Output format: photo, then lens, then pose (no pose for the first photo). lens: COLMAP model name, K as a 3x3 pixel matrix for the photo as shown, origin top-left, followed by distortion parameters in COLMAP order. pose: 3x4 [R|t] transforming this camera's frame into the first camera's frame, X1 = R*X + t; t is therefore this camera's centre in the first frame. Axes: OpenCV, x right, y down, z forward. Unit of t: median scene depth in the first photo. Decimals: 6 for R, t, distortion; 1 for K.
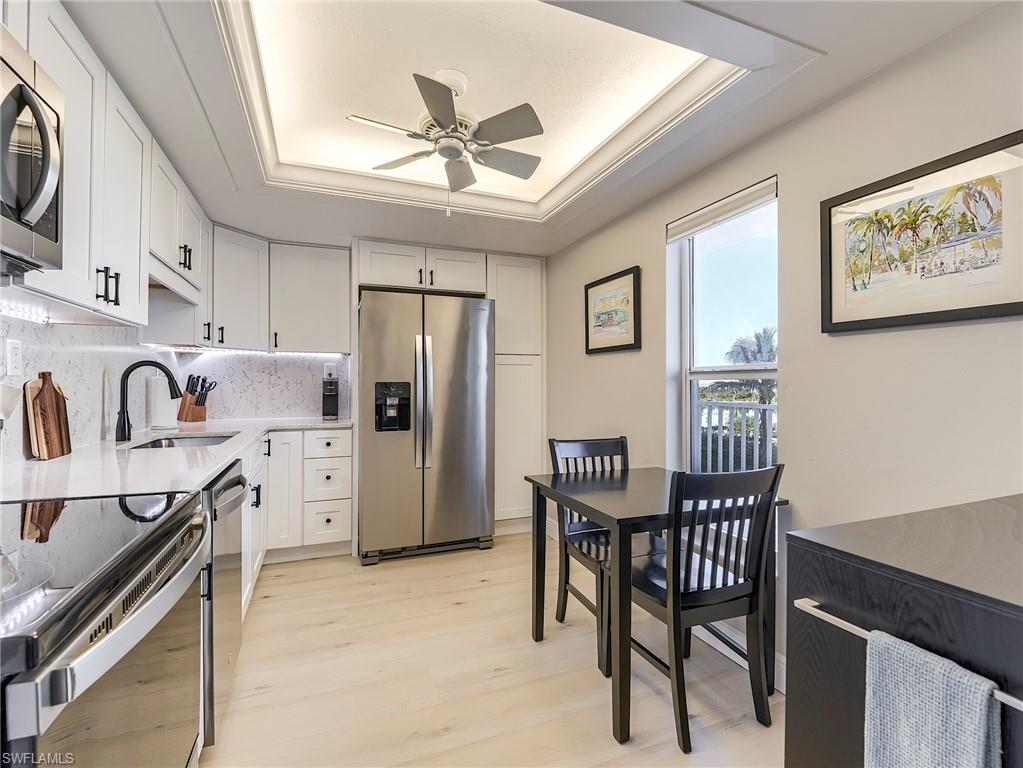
lens RADIAL K [[470.0, 0, 544.0], [0, 470.0, 381.7], [0, 0, 1]] dist [0.009069, -0.005825]
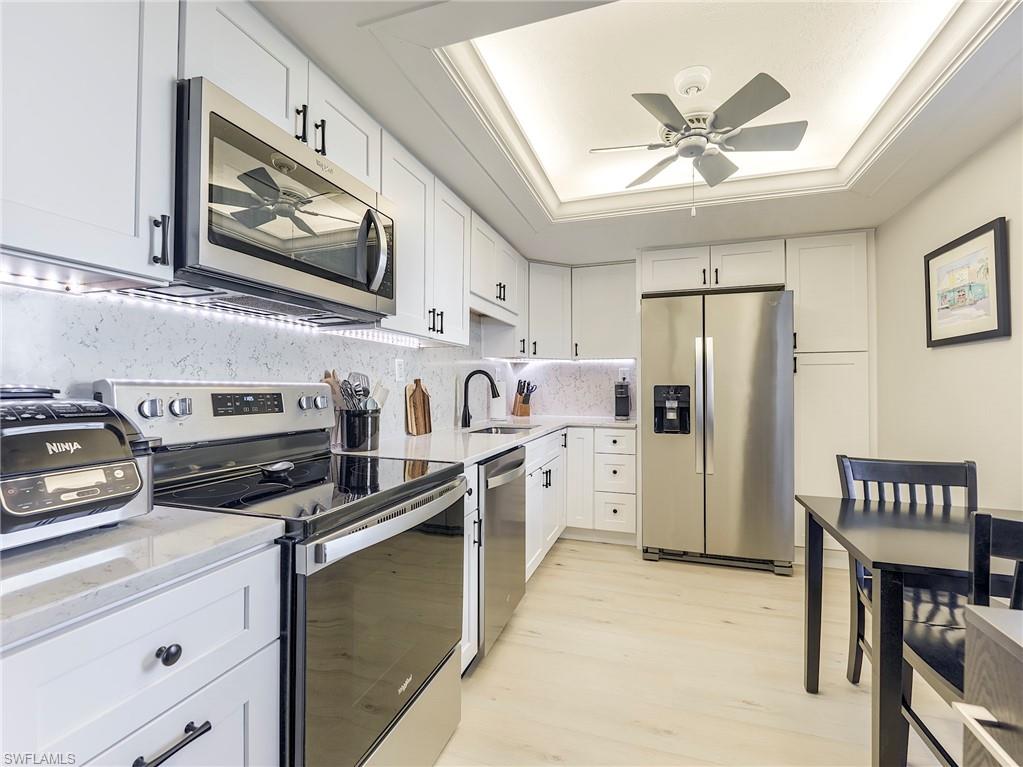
lens RADIAL K [[470.0, 0, 519.2], [0, 470.0, 381.9], [0, 0, 1]] dist [0.009069, -0.005825]
pose [[0.766122, -0.005874, -0.642669, 0.095730], [0.001531, 0.999972, -0.007314, 0.000087], [0.642694, 0.004619, 0.766109, 0.013069]]
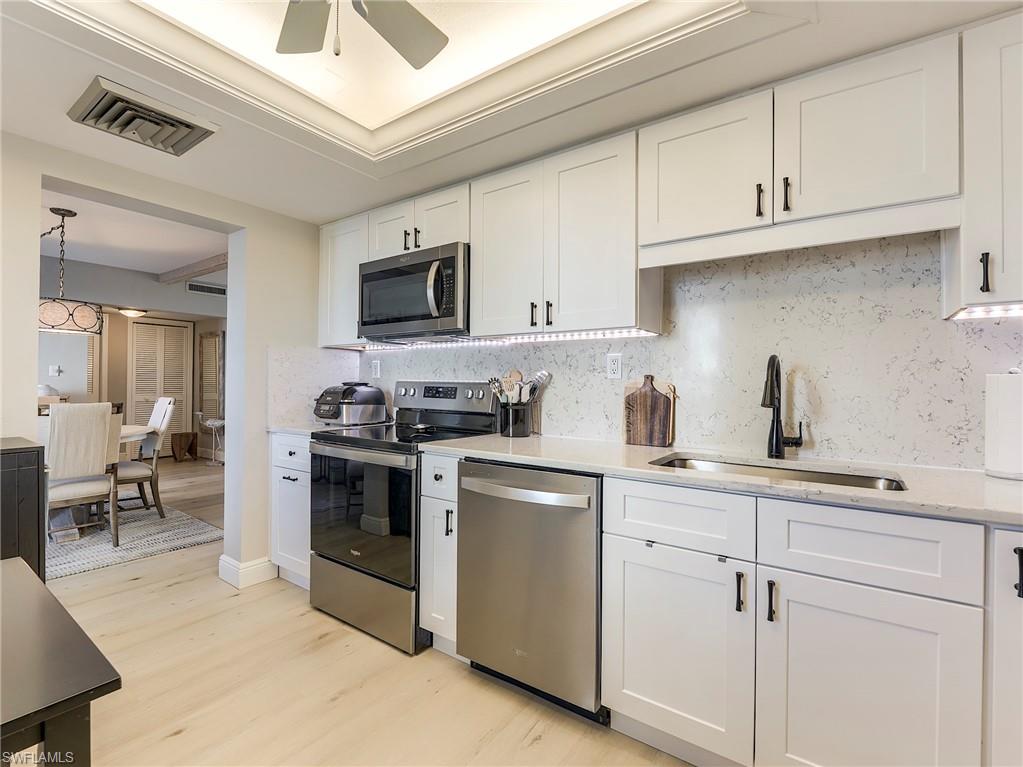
lens RADIAL K [[470.0, 0, 511.6], [0, 470.0, 382.3], [0, 0, 1]] dist [0.009069, -0.005825]
pose [[-0.850461, -0.006568, -0.525997, -0.052027], [-0.003479, 0.999970, -0.006862, 0.004418], [0.526026, -0.004006, -0.850459, 0.900888]]
